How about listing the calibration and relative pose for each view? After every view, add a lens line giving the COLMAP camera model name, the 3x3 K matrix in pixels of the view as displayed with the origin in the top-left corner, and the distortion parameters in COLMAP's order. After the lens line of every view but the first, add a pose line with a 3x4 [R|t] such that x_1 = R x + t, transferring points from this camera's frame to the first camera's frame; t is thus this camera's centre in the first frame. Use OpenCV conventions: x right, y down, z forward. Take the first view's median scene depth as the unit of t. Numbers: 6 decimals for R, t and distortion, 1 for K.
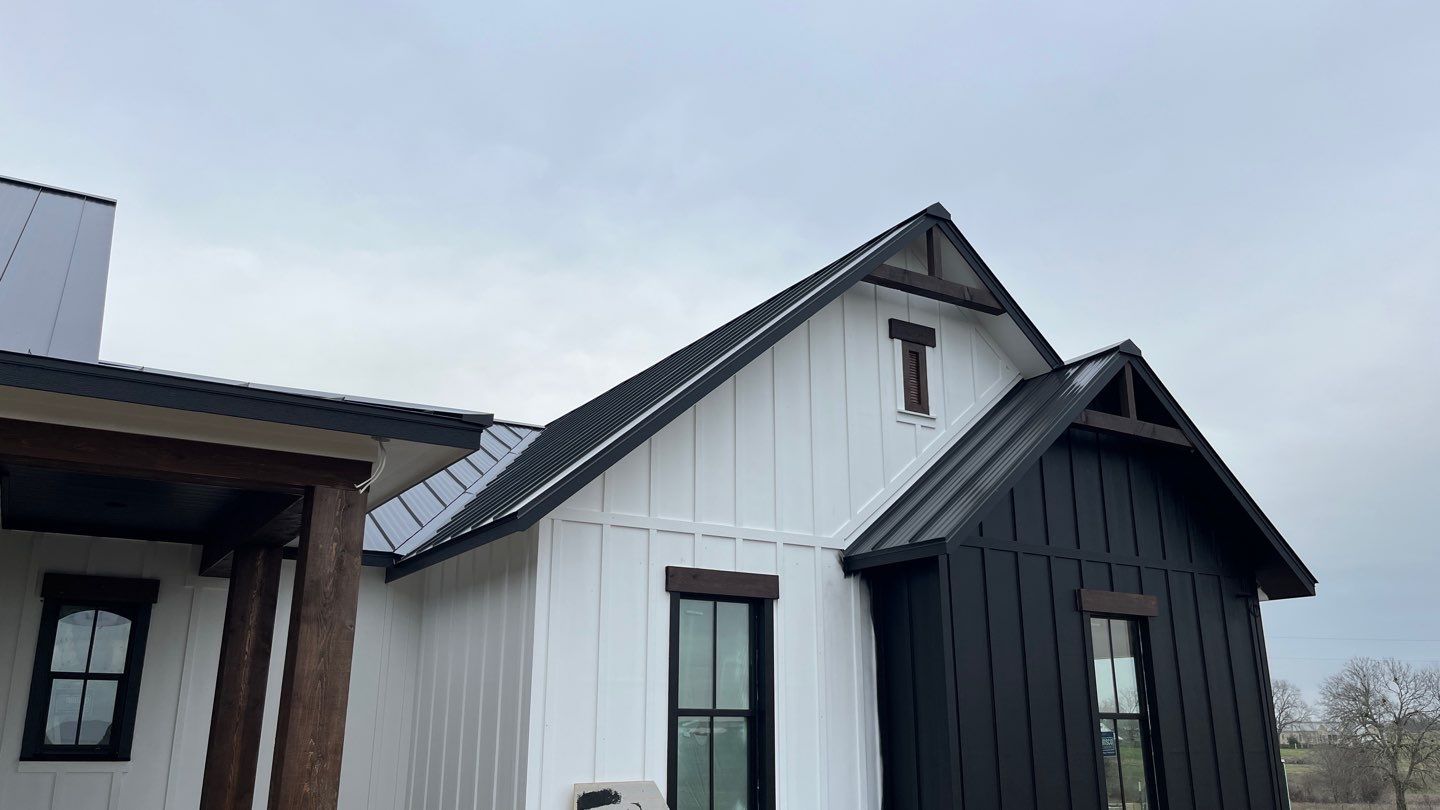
lens RADIAL K [[1089.6, 0, 720.0], [0, 1089.6, 405.0], [0, 0, 1]] dist [0.024398, -0.005463]
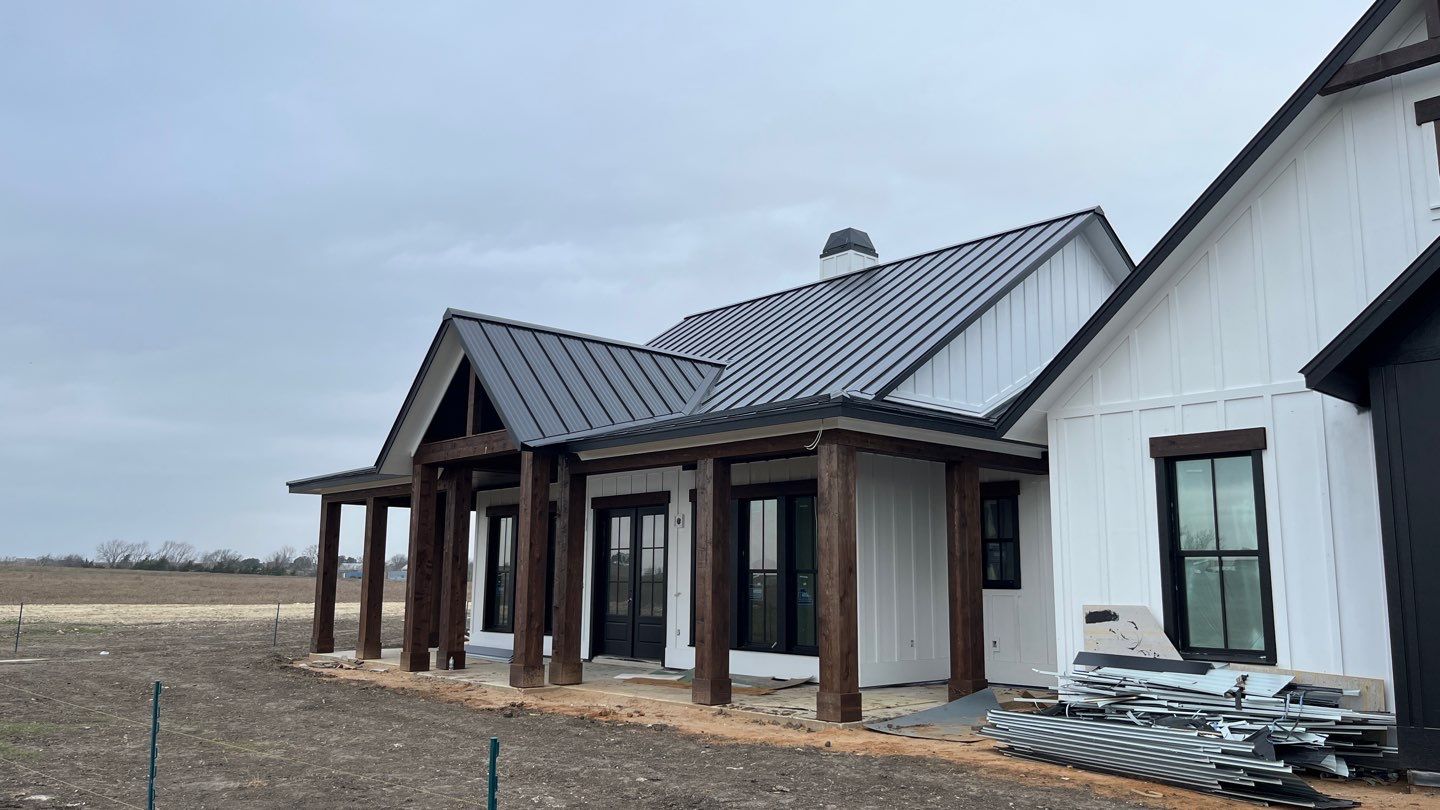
lens RADIAL K [[1089.6, 0, 720.0], [0, 1089.6, 405.0], [0, 0, 1]] dist [0.024398, -0.005463]
pose [[0.192523, -0.157085, -0.968638, 0.935717], [0.270367, 0.957390, -0.101524, 0.095786], [0.943312, -0.242342, 0.226790, 0.249320]]
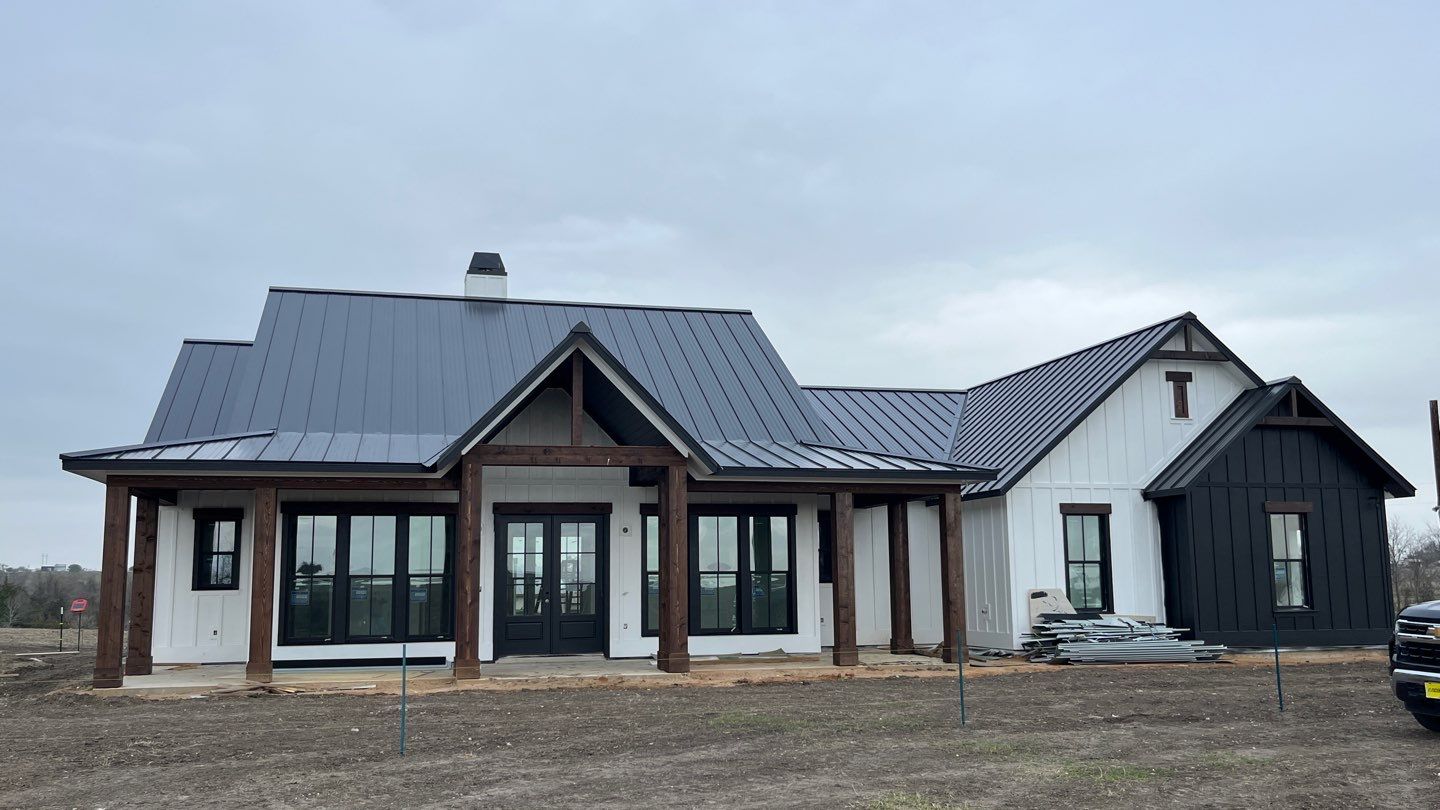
lens RADIAL K [[1196.2, 0, 720.0], [0, 1196.2, 405.0], [0, 0, 1]] dist [-0.003069, -0.010719]
pose [[0.949895, -0.053361, -0.307979, 0.054810], [0.097593, 0.986693, 0.130050, -0.426681], [0.296941, -0.153591, 0.942463, -1.480727]]
